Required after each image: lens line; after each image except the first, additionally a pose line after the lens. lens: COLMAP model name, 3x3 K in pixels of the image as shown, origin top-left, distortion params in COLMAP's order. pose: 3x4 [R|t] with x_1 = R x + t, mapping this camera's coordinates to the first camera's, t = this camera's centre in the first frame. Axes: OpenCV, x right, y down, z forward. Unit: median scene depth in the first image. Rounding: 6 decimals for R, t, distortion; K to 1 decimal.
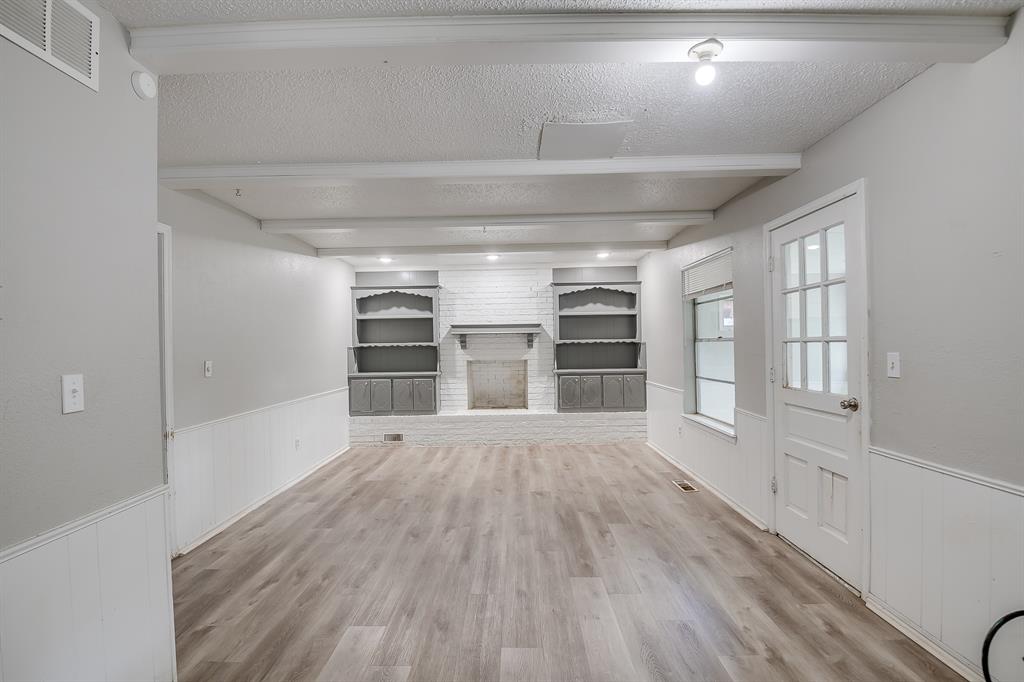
lens RADIAL K [[466.3, 0, 502.0], [0, 466.3, 345.0], [0, 0, 1]] dist [-0.008396, -0.015833]
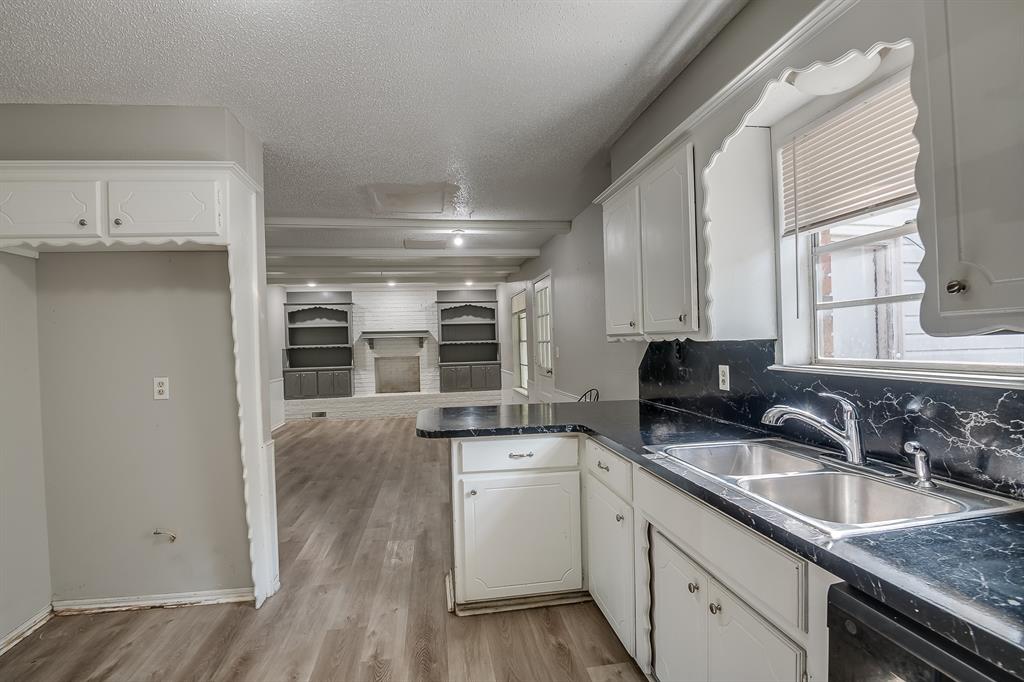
lens RADIAL K [[466.3, 0, 502.0], [0, 466.3, 345.0], [0, 0, 1]] dist [-0.008396, -0.015833]
pose [[0.984279, -0.011477, 0.176245, 0.054119], [0.011681, 0.999932, -0.000118, 0.001274], [-0.176232, 0.002175, 0.984346, -0.417974]]
